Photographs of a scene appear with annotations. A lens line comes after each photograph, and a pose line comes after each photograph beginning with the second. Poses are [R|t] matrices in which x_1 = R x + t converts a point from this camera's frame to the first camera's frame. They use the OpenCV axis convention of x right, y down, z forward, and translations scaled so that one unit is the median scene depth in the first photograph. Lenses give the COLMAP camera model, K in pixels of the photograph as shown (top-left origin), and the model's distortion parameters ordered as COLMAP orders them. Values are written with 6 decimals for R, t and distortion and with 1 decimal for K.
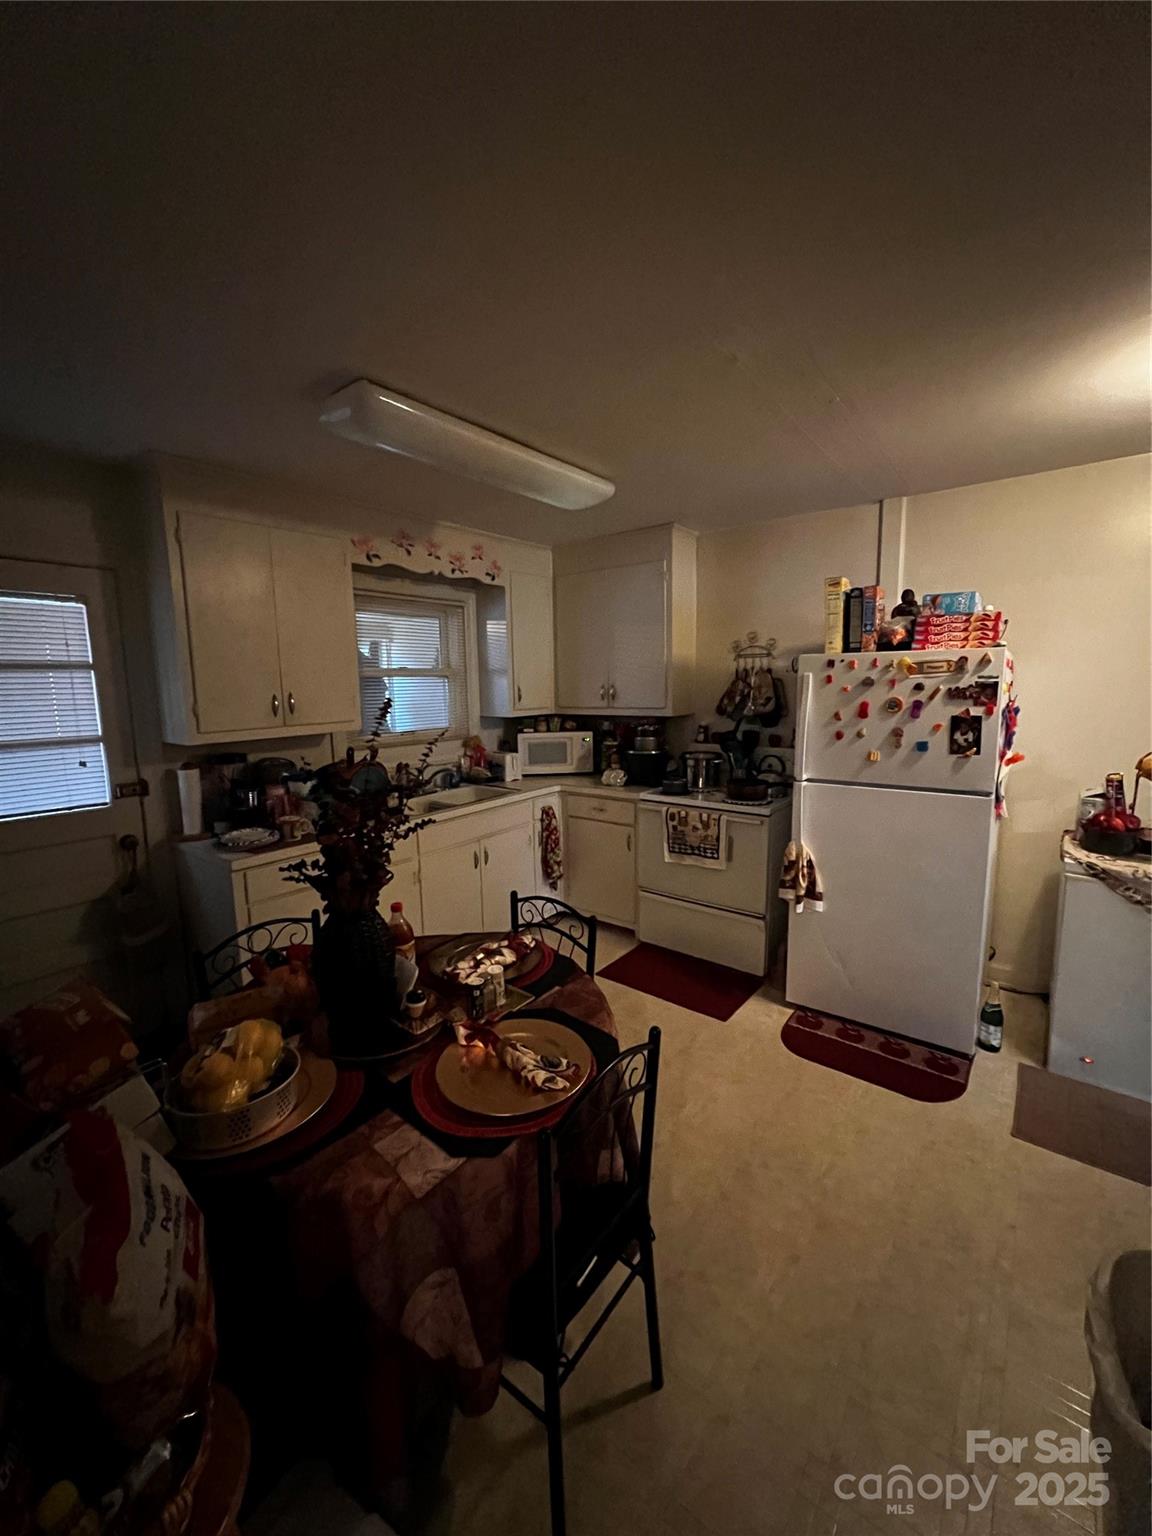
lens RADIAL K [[608.9, 0, 576.7], [0, 608.9, 768.0], [0, 0, 1]] dist [-0.000512, 0.000030]
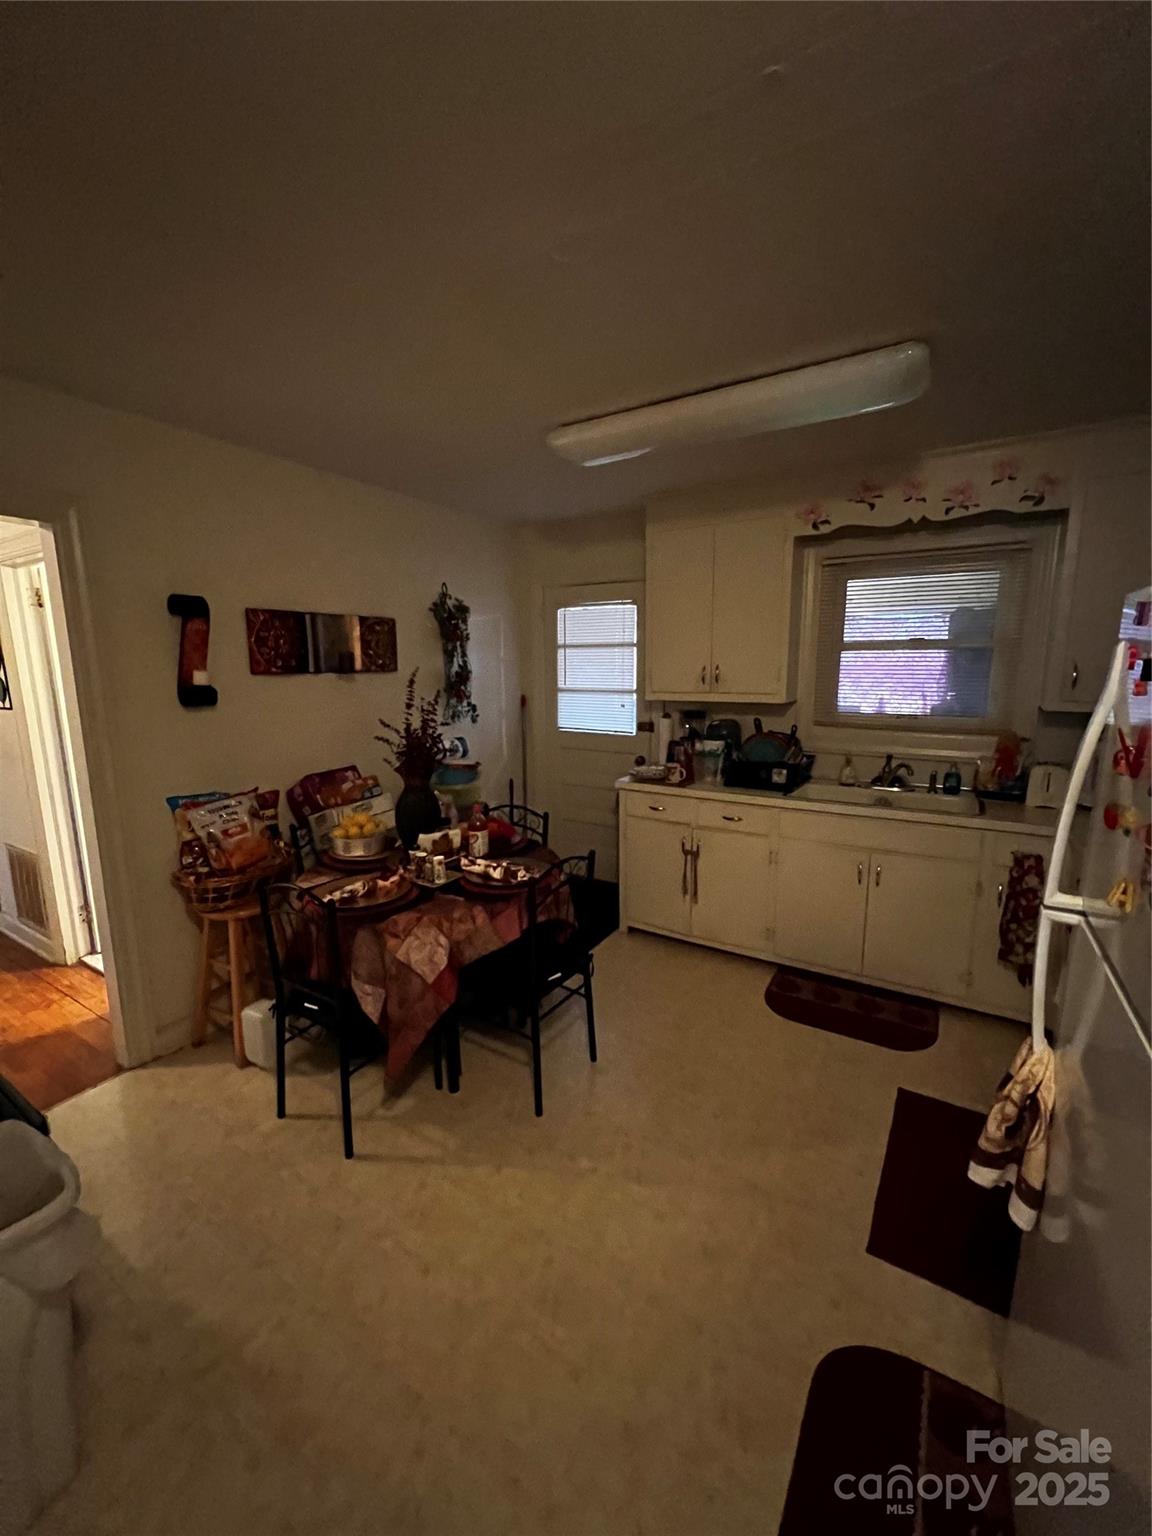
lens RADIAL K [[608.9, 0, 577.5], [0, 608.9, 764.3], [0, 0, 1]] dist [-0.000512, 0.000030]
pose [[0.119346, 0.178782, -0.976623, 0.623600], [-0.140594, 0.976785, 0.161631, -0.079582], [0.982848, 0.118017, 0.141711, 0.537220]]
